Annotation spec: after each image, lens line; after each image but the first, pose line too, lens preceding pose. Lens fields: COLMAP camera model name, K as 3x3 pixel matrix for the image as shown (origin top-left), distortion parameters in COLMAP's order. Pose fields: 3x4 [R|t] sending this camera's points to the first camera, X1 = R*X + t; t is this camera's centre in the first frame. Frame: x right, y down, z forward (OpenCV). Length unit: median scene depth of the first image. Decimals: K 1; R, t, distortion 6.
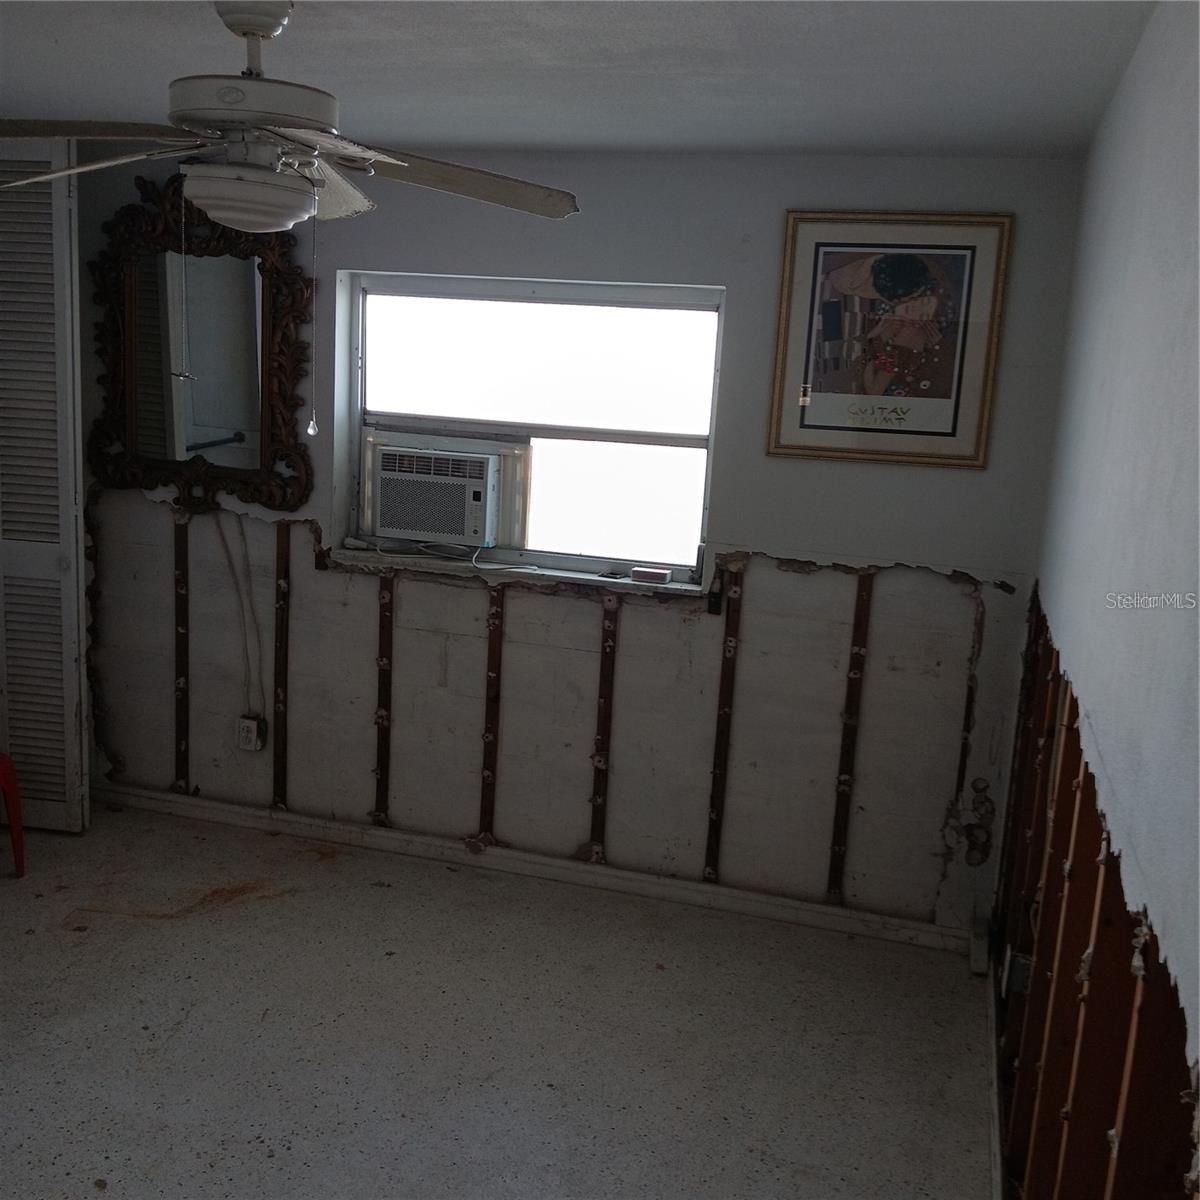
lens RADIAL K [[1232.3, 0, 612.8], [0, 1232.3, 596.8], [0, 0, 1]] dist [0.138658, -0.343625]
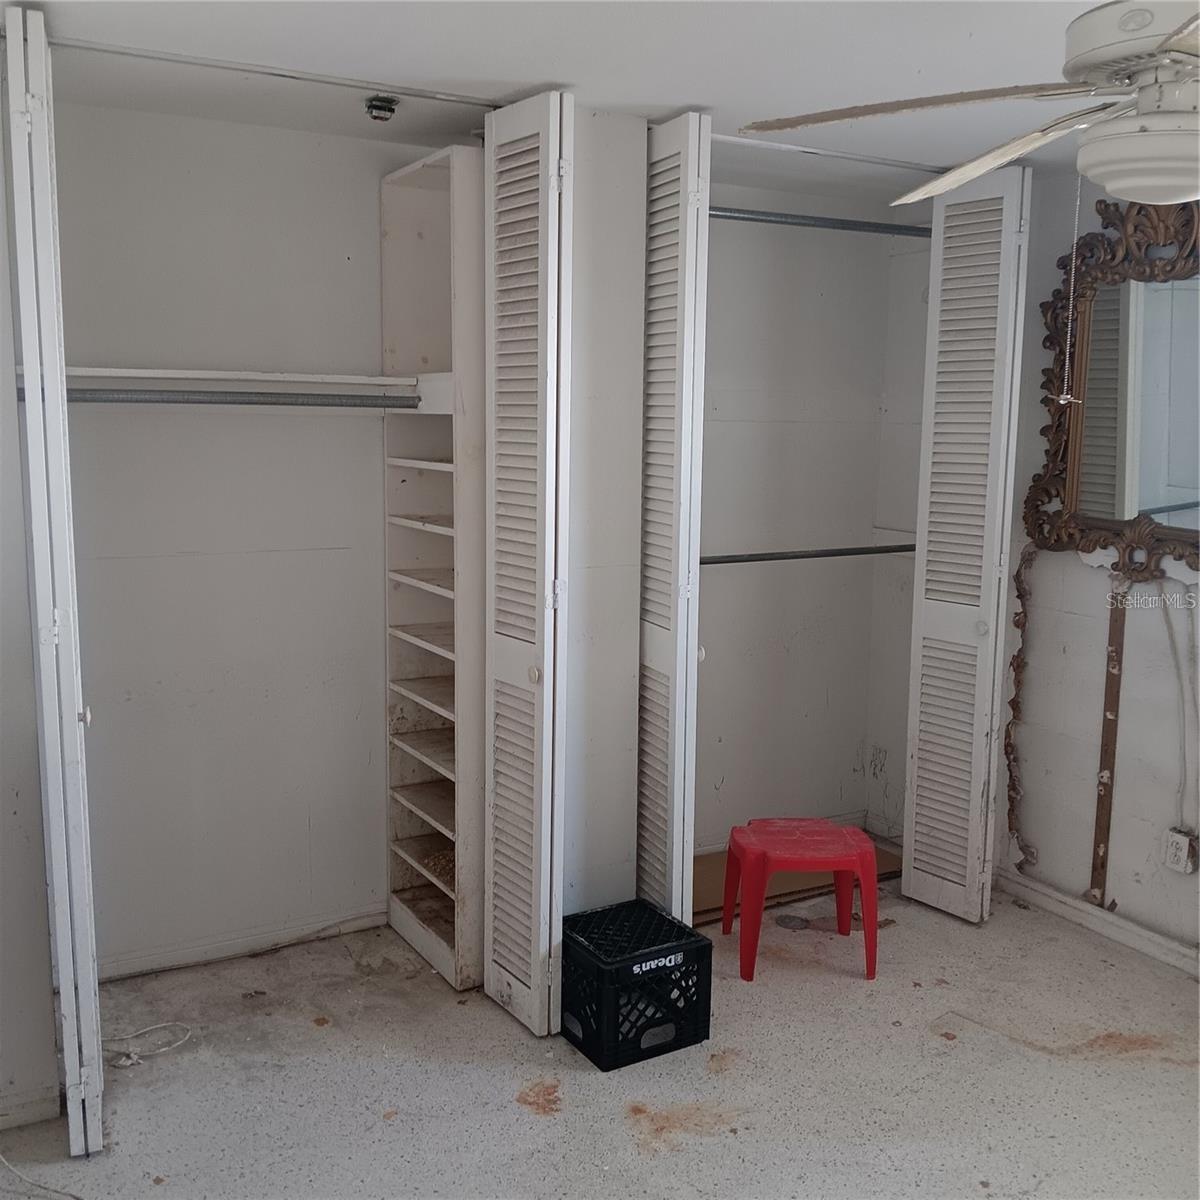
lens RADIAL K [[1232.3, 0, 612.8], [0, 1232.3, 596.8], [0, 0, 1]] dist [0.138658, -0.343625]
pose [[0.711529, 0.054290, -0.700556, 0.010404], [-0.095413, 0.995241, -0.019780, -0.005444], [0.696149, 0.080916, 0.713323, 0.144630]]
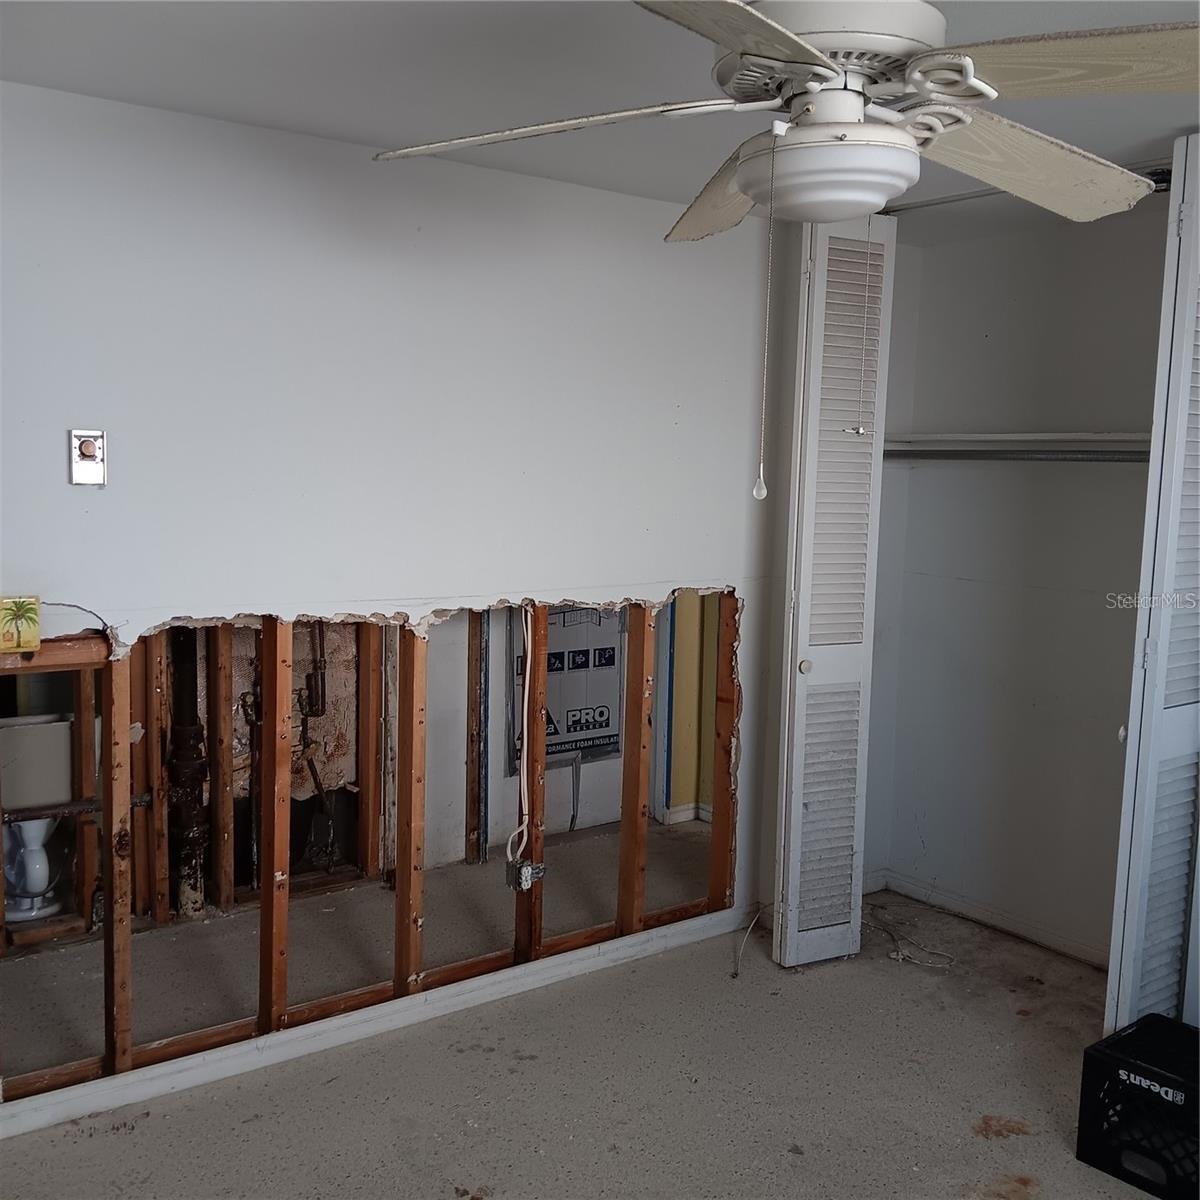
lens RADIAL K [[1253.0, 0, 600.0], [0, 1253.0, 600.0], [0, 0, 1]] dist [0.022711, -0.081226]
pose [[-0.603847, 0.015503, -0.796949, 0.211150], [-0.197548, 0.965709, 0.168468, -0.102842], [0.772233, 0.259164, -0.580078, 0.789079]]
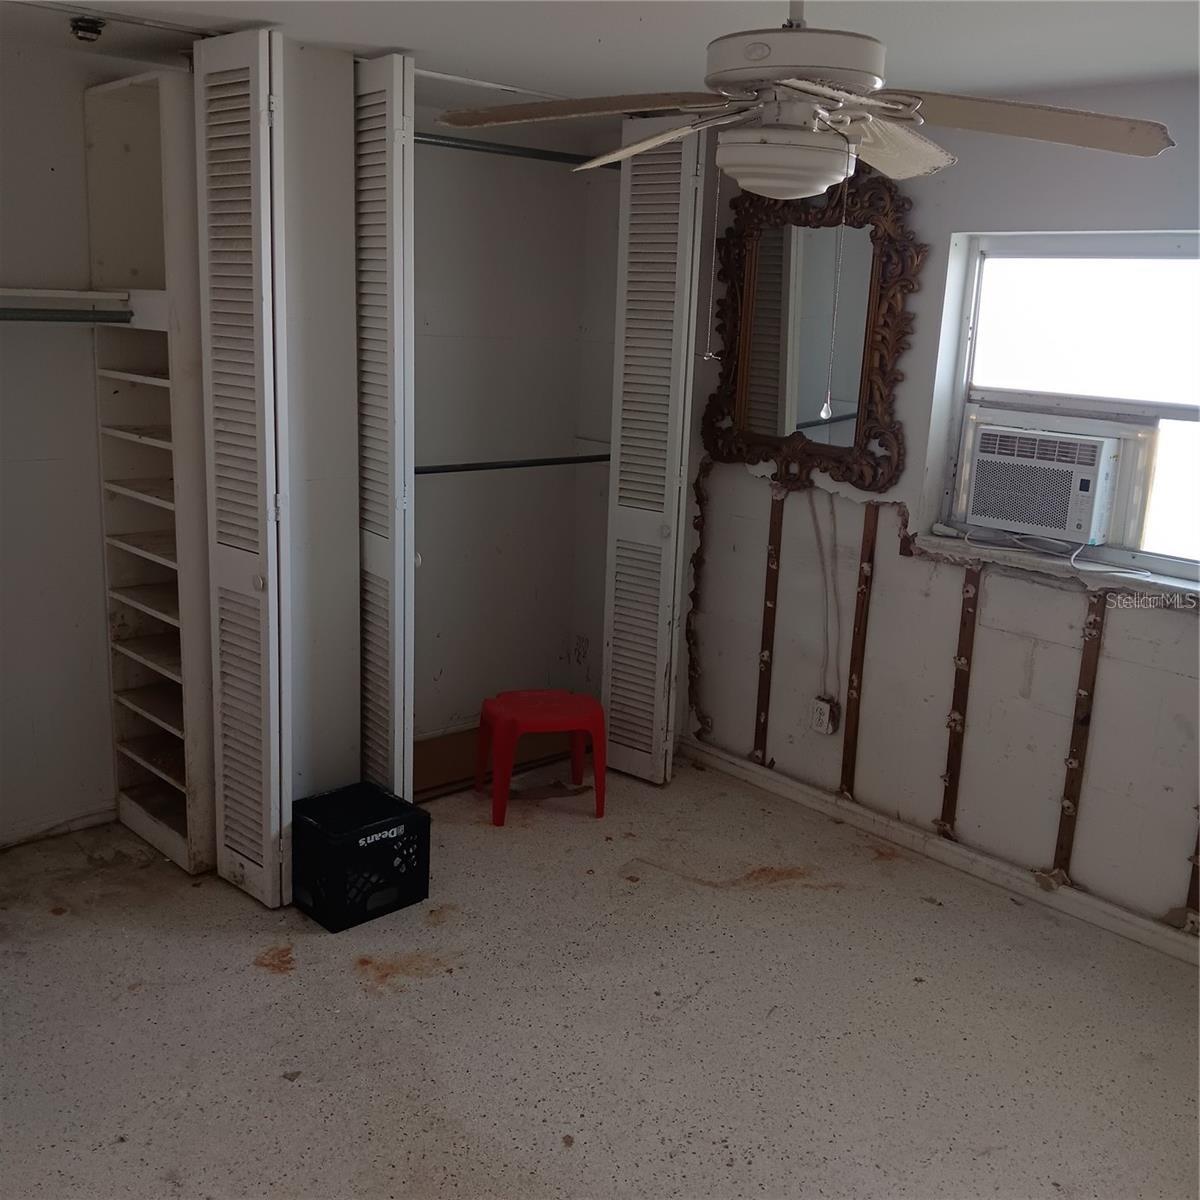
lens RADIAL K [[1232.3, 0, 612.8], [0, 1232.3, 596.8], [0, 0, 1]] dist [0.138658, -0.343625]
pose [[0.849381, 0.097601, -0.518677, 0.068367], [-0.084755, 0.995222, 0.048480, -0.017859], [0.520930, 0.002782, 0.853595, 0.081254]]
